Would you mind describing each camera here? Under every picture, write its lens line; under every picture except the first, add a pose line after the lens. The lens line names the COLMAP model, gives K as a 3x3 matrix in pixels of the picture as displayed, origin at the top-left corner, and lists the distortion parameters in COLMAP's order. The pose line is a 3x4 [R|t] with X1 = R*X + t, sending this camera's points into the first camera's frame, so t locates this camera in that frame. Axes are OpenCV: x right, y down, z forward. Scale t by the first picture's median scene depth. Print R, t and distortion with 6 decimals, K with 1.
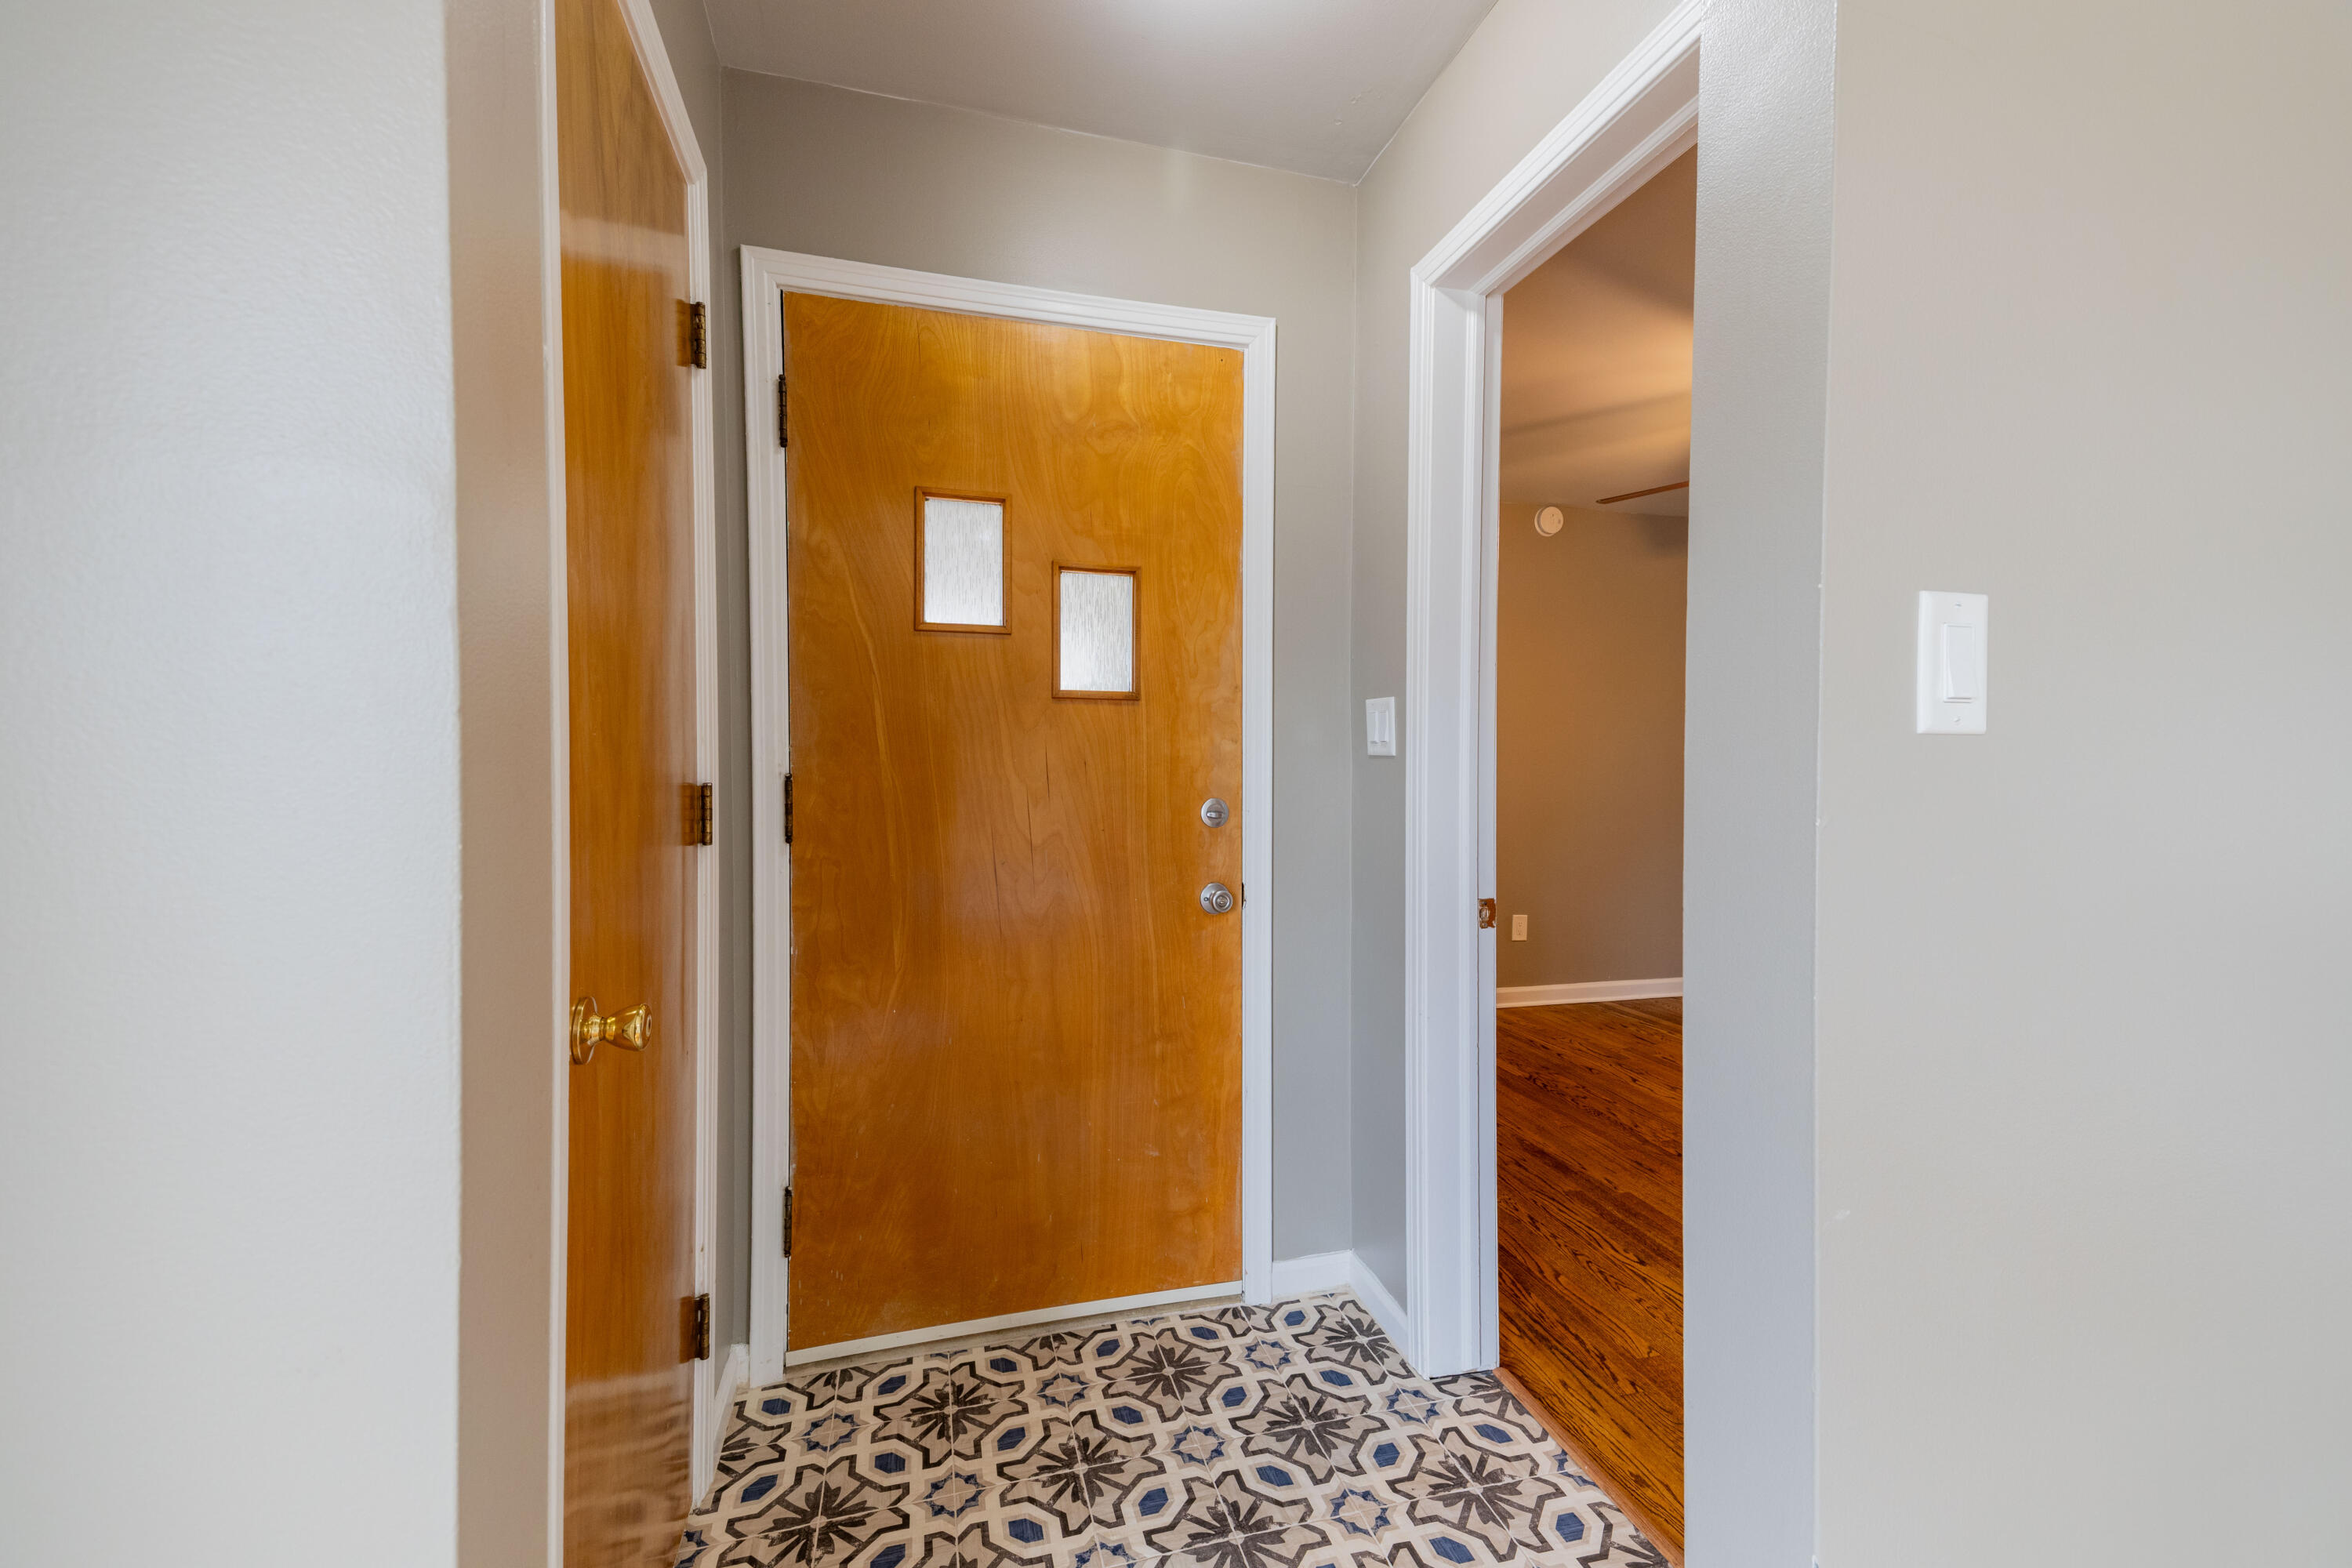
lens RADIAL K [[960.5, 0, 1178.0], [0, 960.5, 776.6], [0, 0, 1]] dist [0.055886, -0.021019]
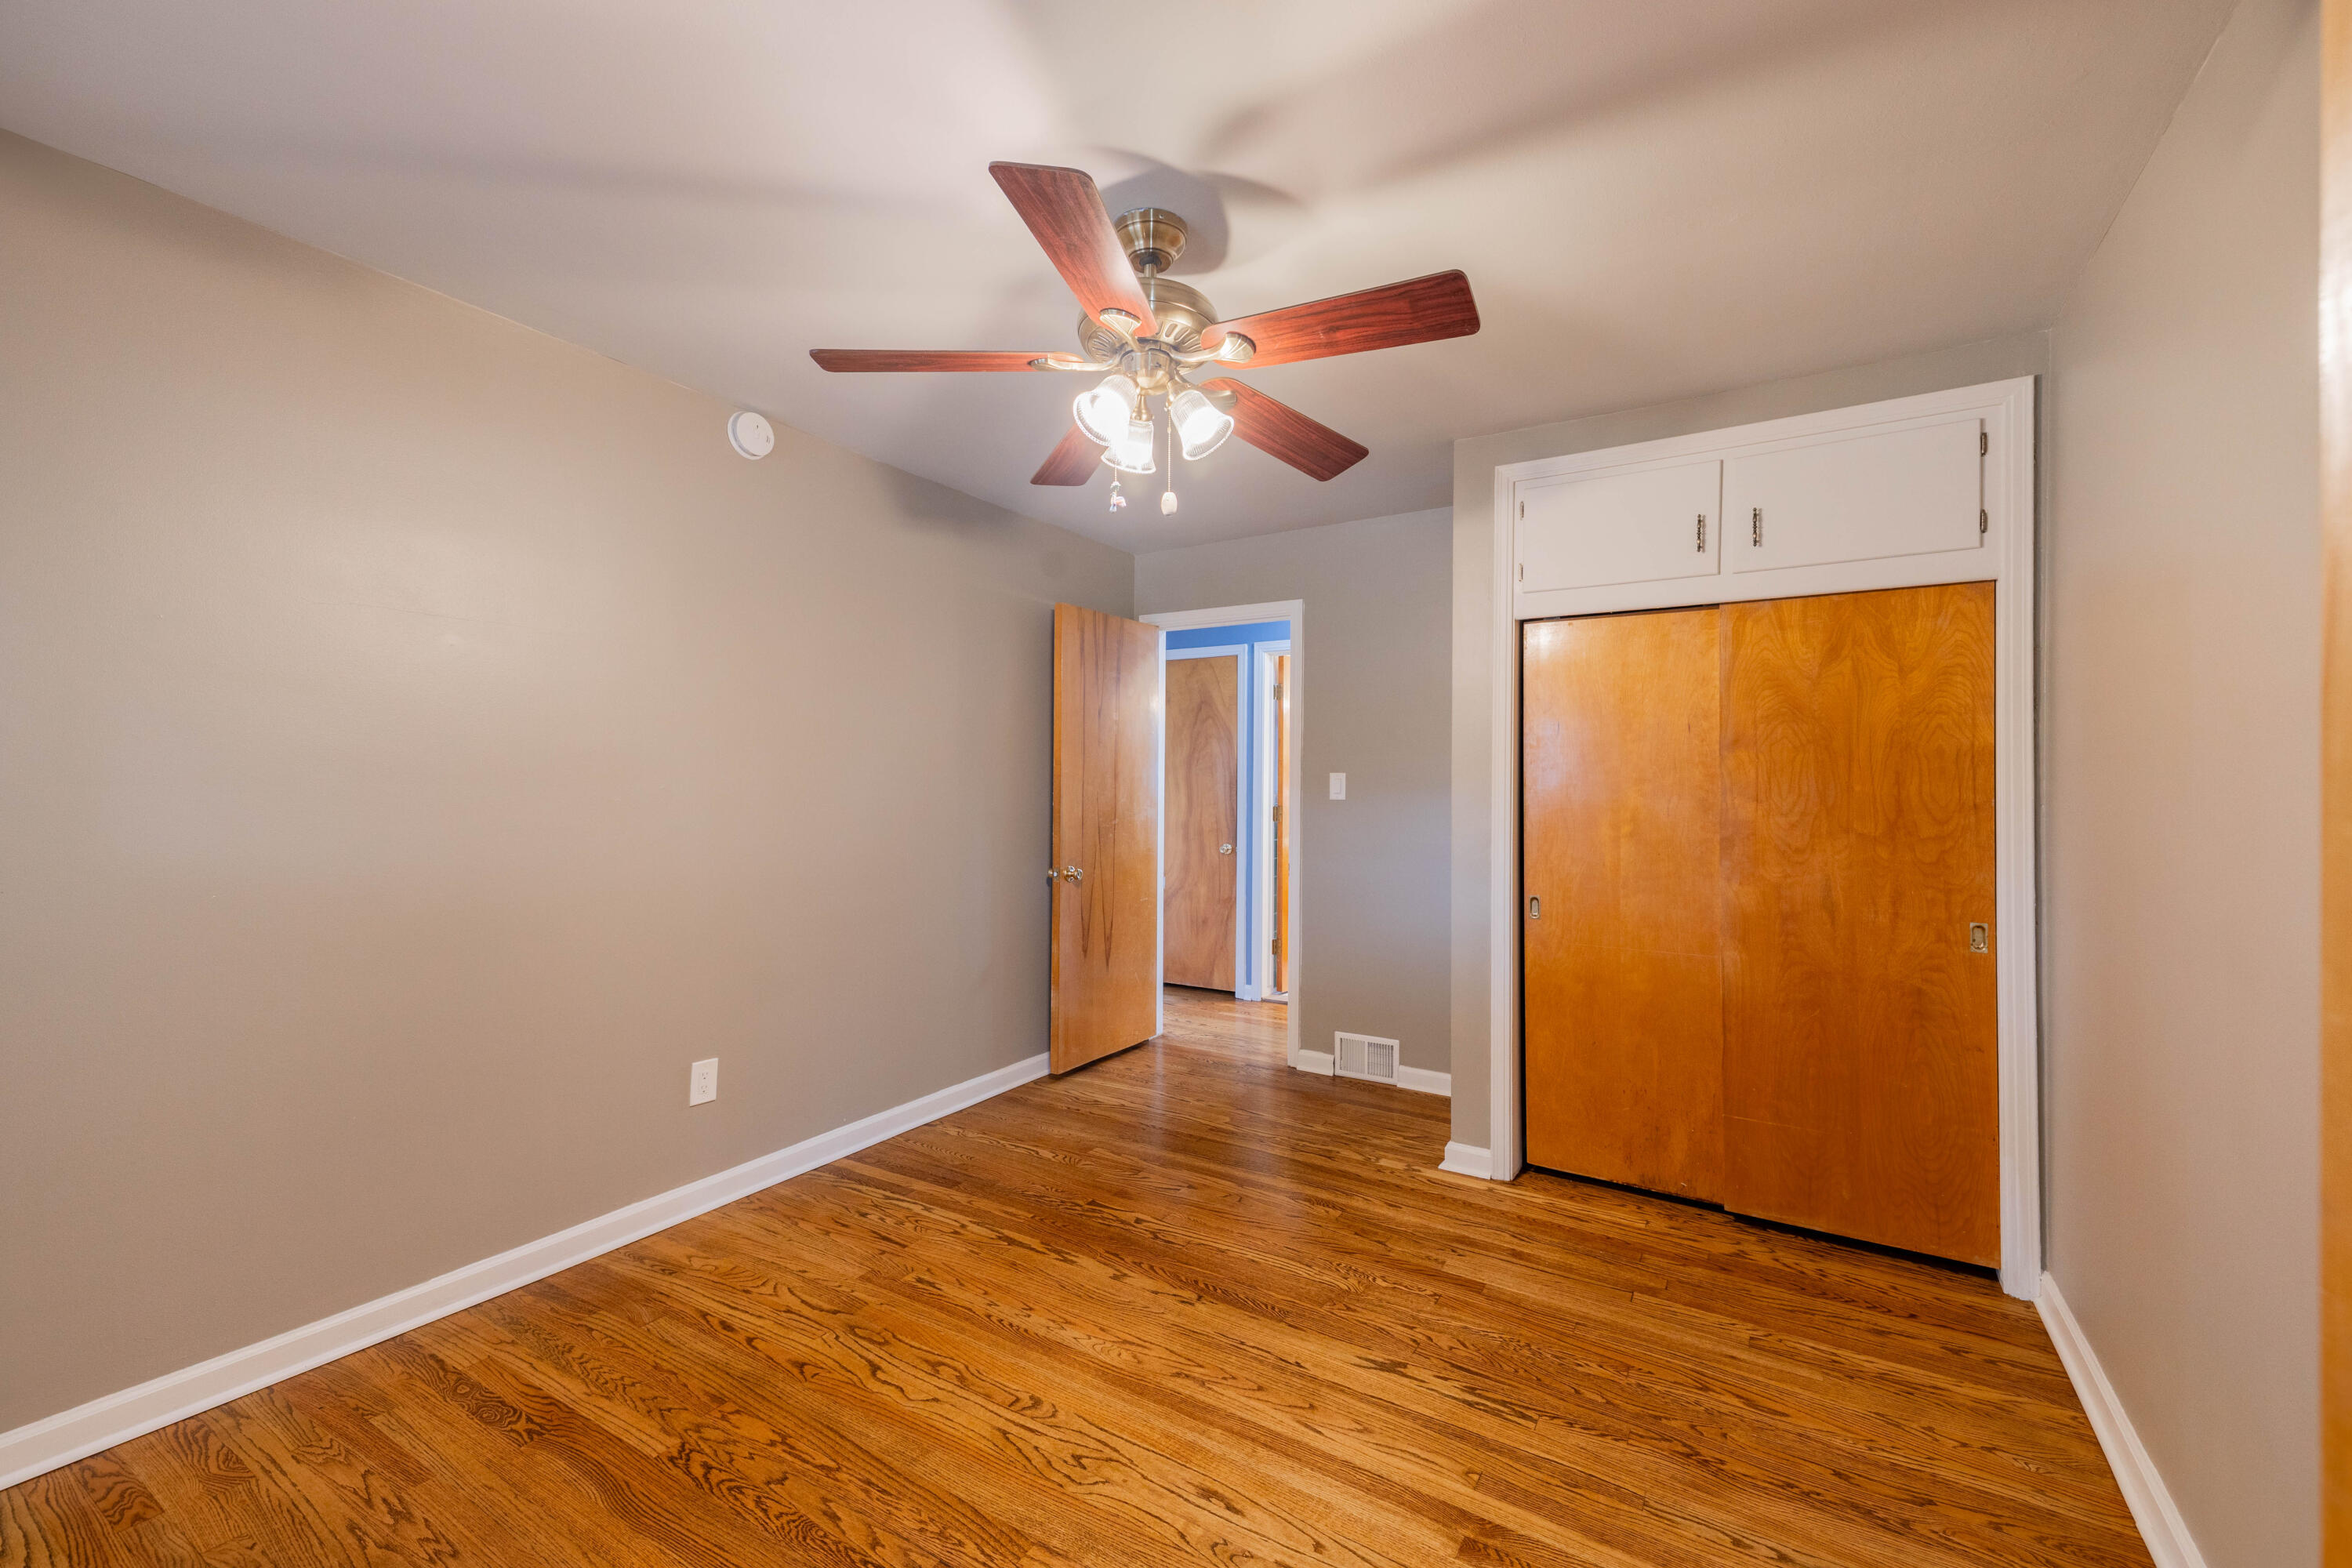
lens RADIAL K [[960.5, 0, 1178.0], [0, 960.5, 776.6], [0, 0, 1]] dist [0.055886, -0.021019]
pose [[0.739538, 0.000898, 0.673115, 0.202797], [0.012102, 0.999820, -0.014631, -0.030327], [-0.673006, 0.018966, 0.739394, 0.428589]]
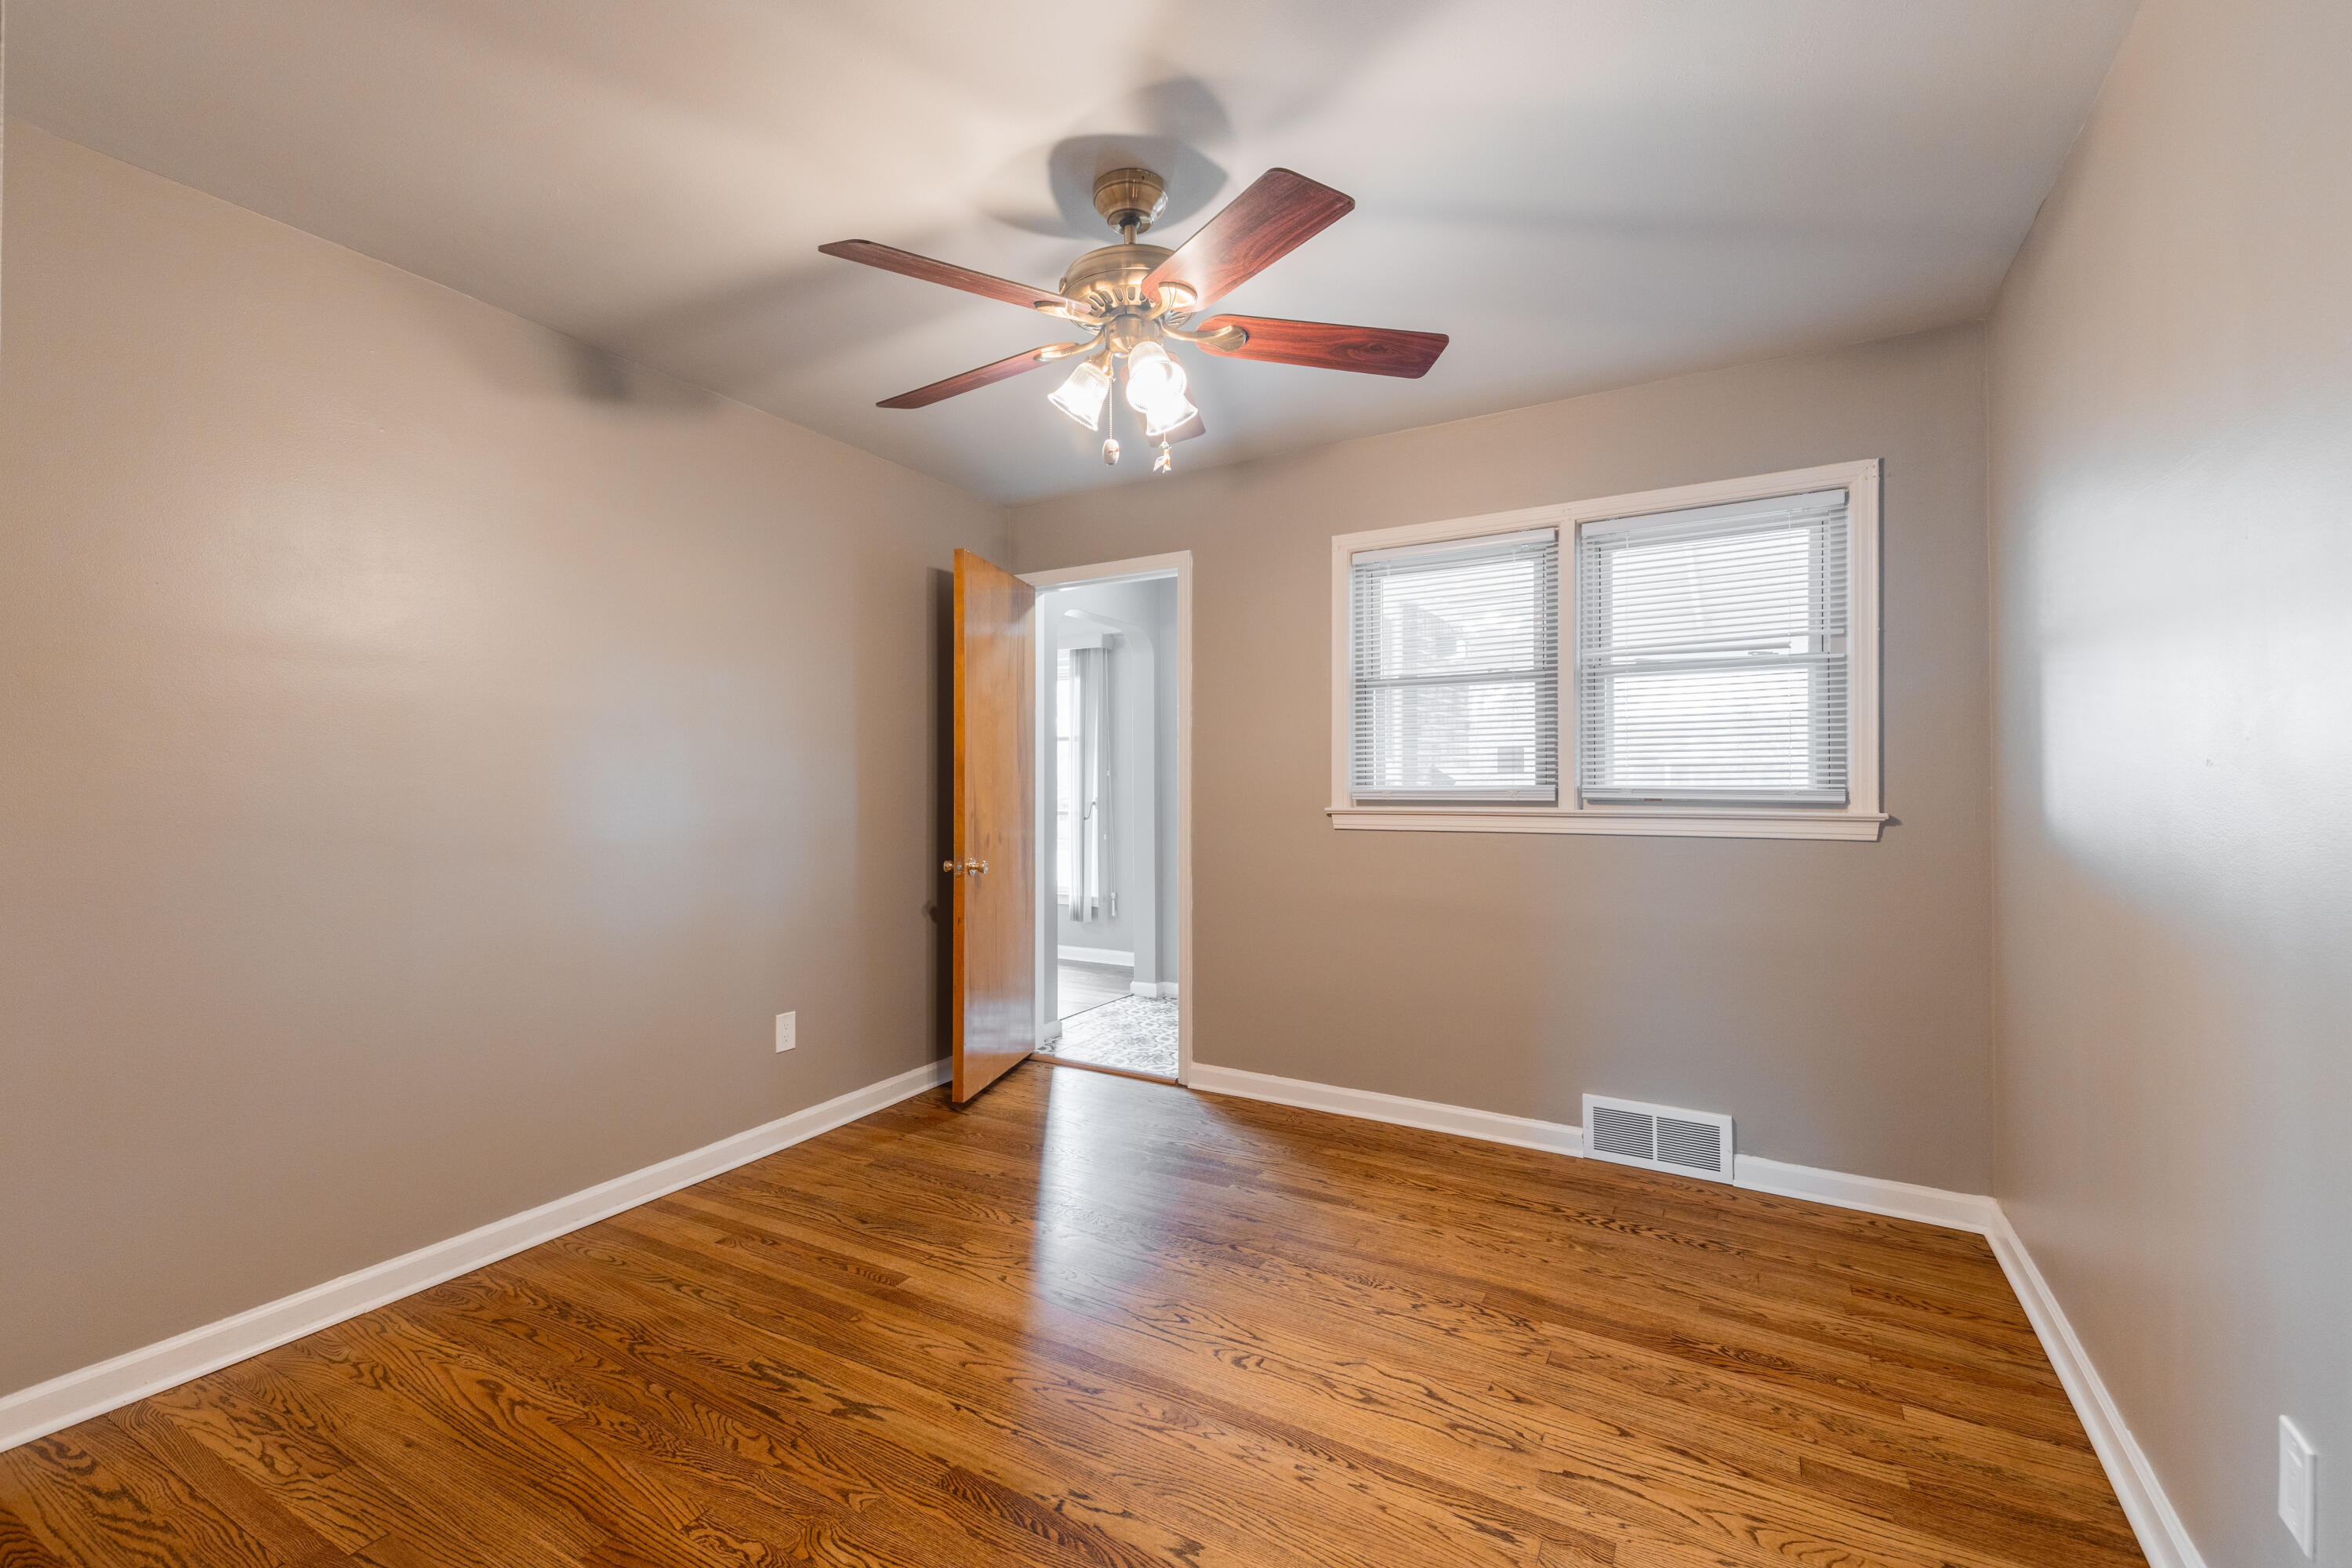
lens RADIAL K [[960.5, 0, 1178.0], [0, 960.5, 776.6], [0, 0, 1]] dist [0.055886, -0.021019]
pose [[-0.695156, -0.012230, -0.718755, 0.920657], [-0.016429, 0.999864, -0.001124, -0.018110], [0.718671, 0.011027, -0.695263, 1.230546]]
